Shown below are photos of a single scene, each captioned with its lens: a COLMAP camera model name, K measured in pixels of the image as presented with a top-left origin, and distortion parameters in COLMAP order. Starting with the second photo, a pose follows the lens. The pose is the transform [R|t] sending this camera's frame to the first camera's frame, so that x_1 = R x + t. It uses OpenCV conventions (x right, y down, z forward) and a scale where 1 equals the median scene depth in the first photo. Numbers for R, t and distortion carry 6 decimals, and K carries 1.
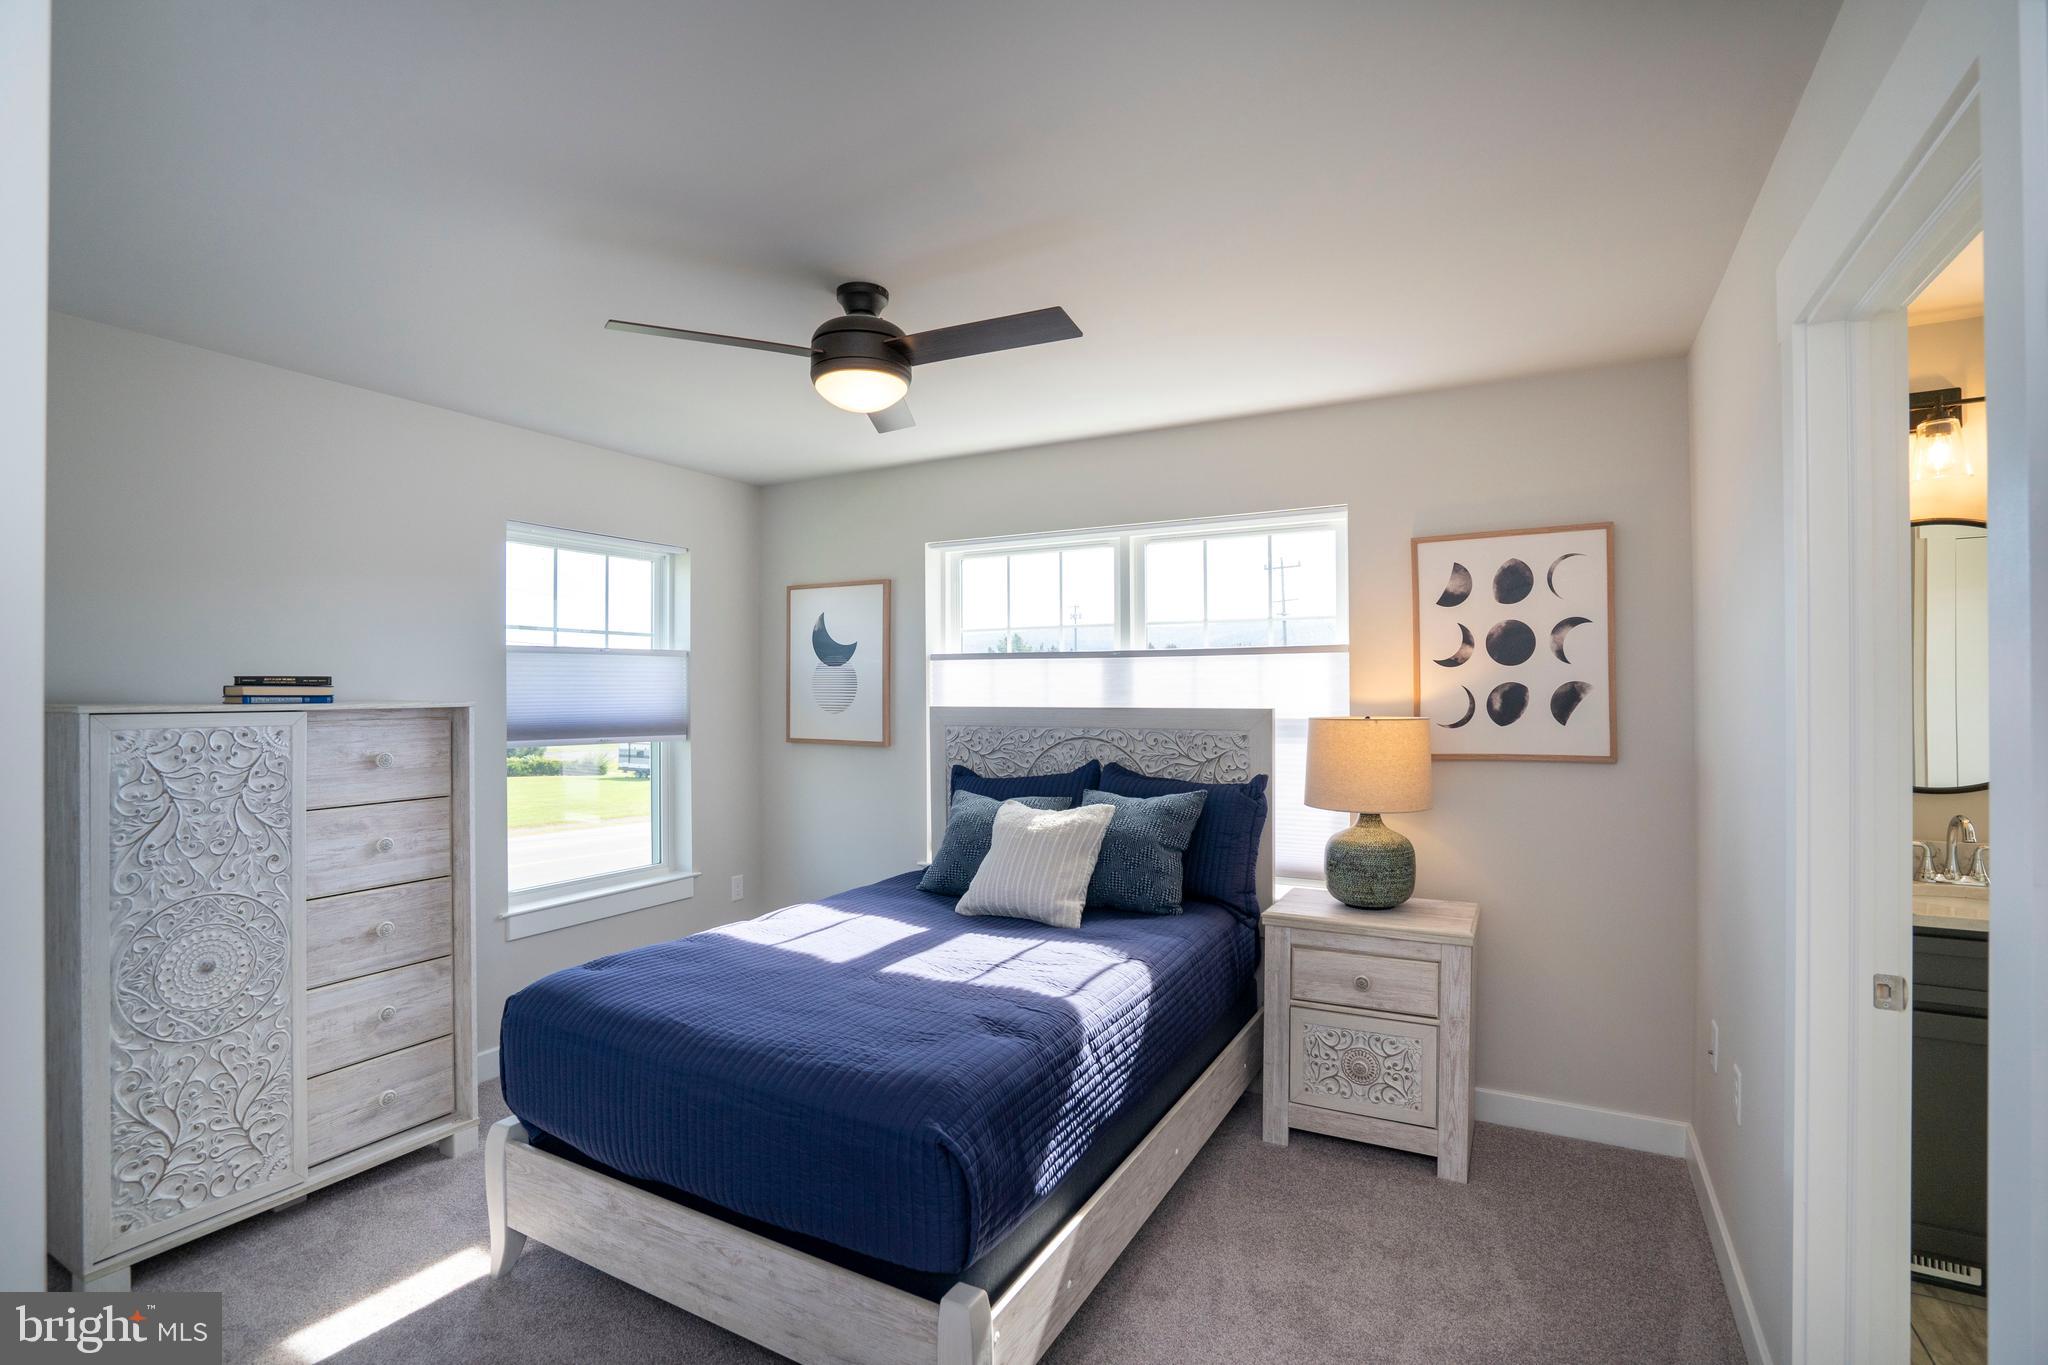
lens RADIAL K [[945.2, 0, 1028.0], [0, 945.2, 688.1], [0, 0, 1]] dist [-0.054366, 0.018352]
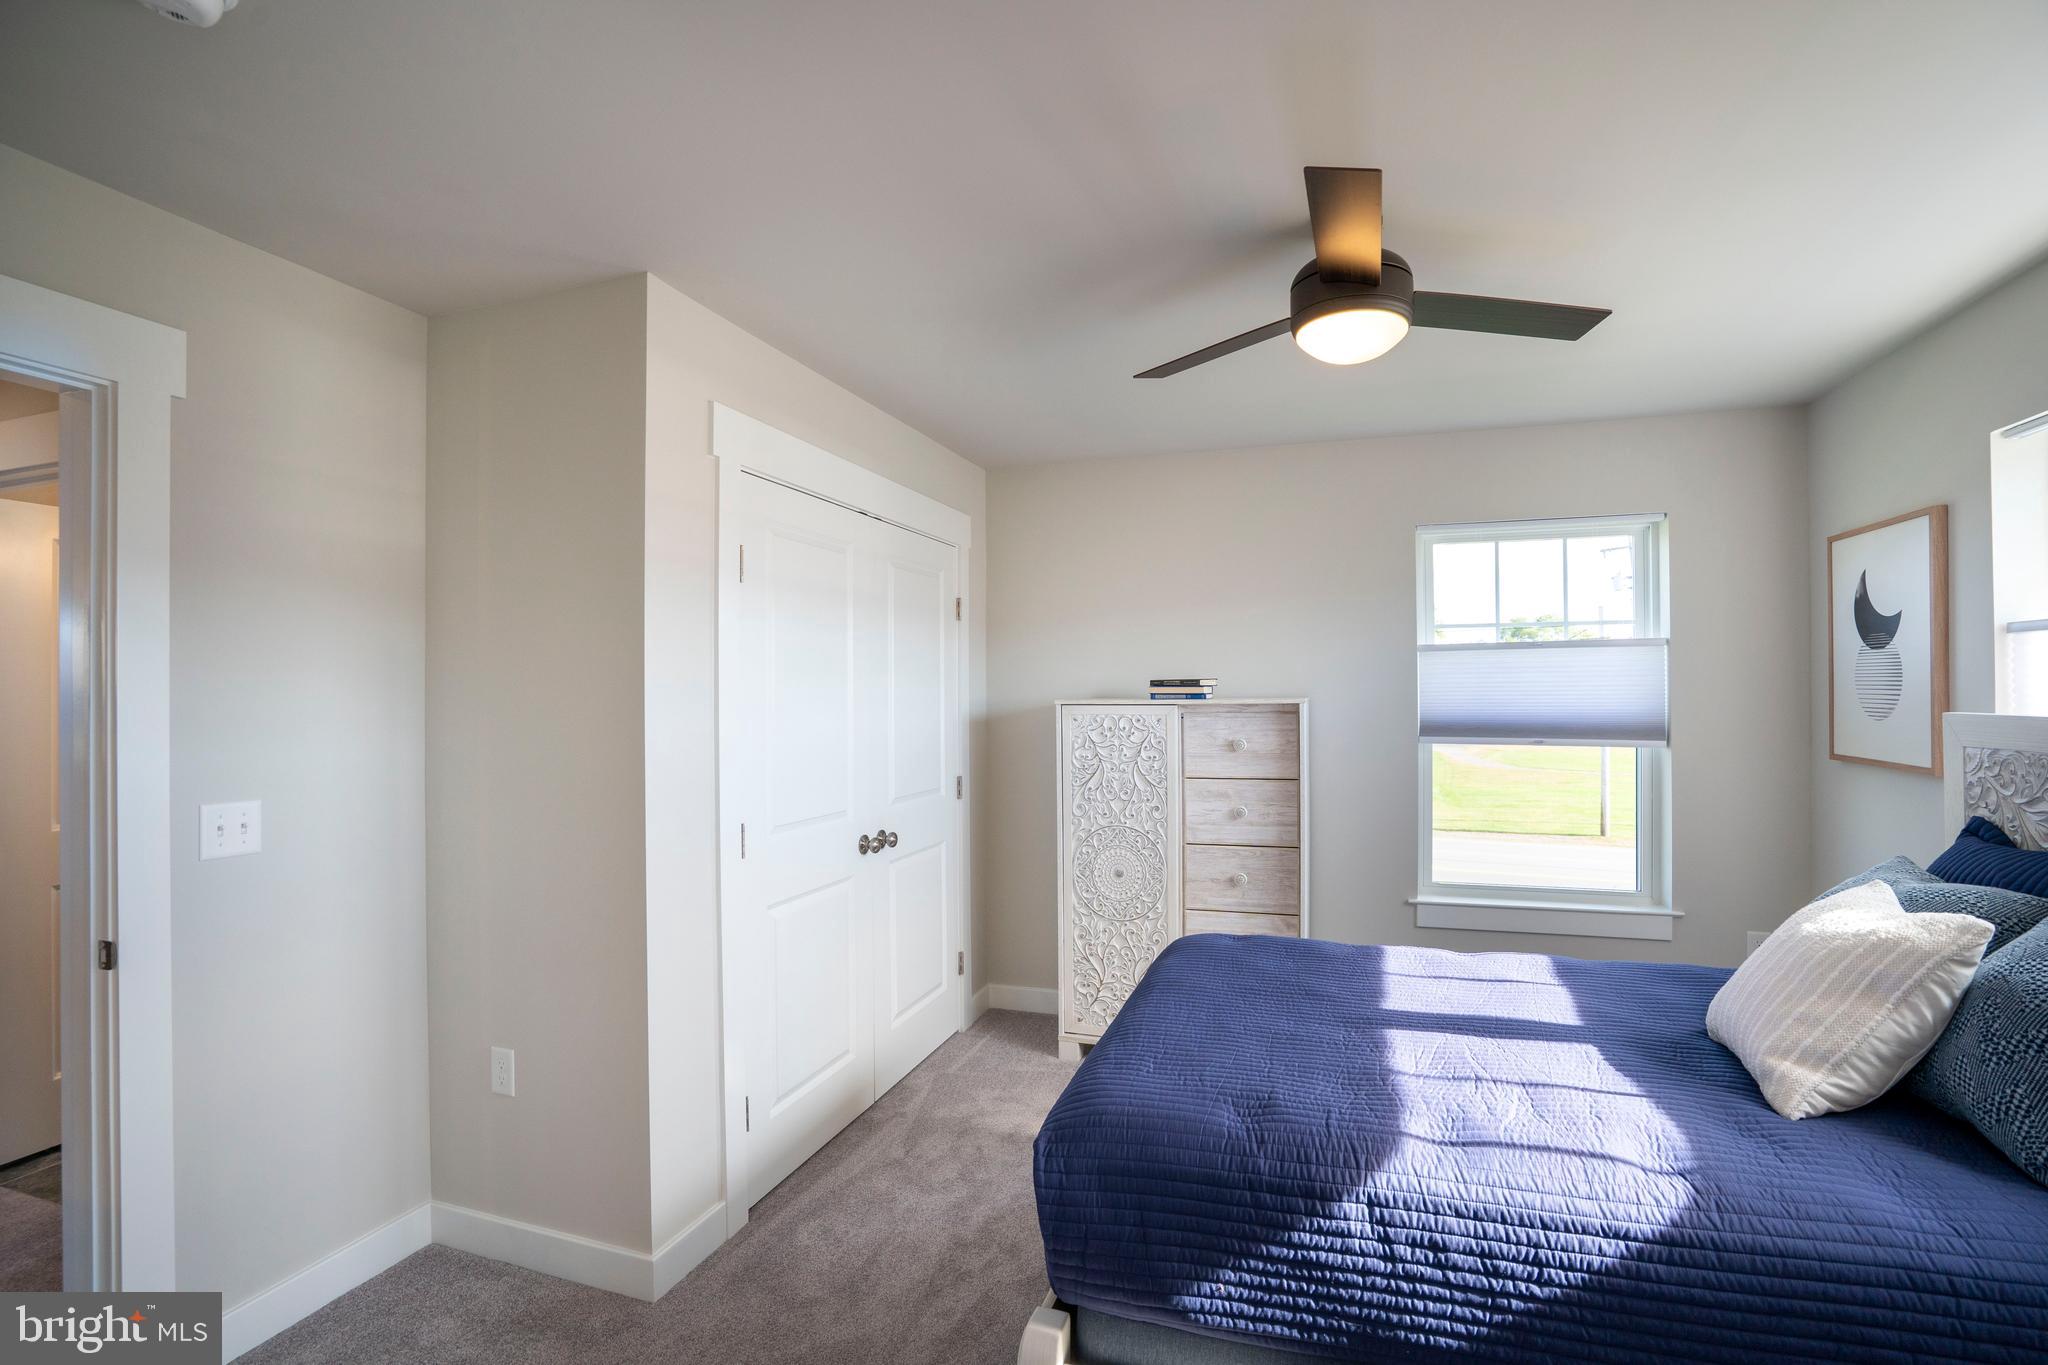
lens RADIAL K [[945.2, 0, 1017.6], [0, 945.2, 685.8], [0, 0, 1]] dist [-0.054366, 0.018352]
pose [[0.178299, -0.004773, -0.983965, 0.536269], [0.008615, 0.999957, -0.003289, -0.001160], [0.983939, -0.007891, 0.178333, 0.492070]]
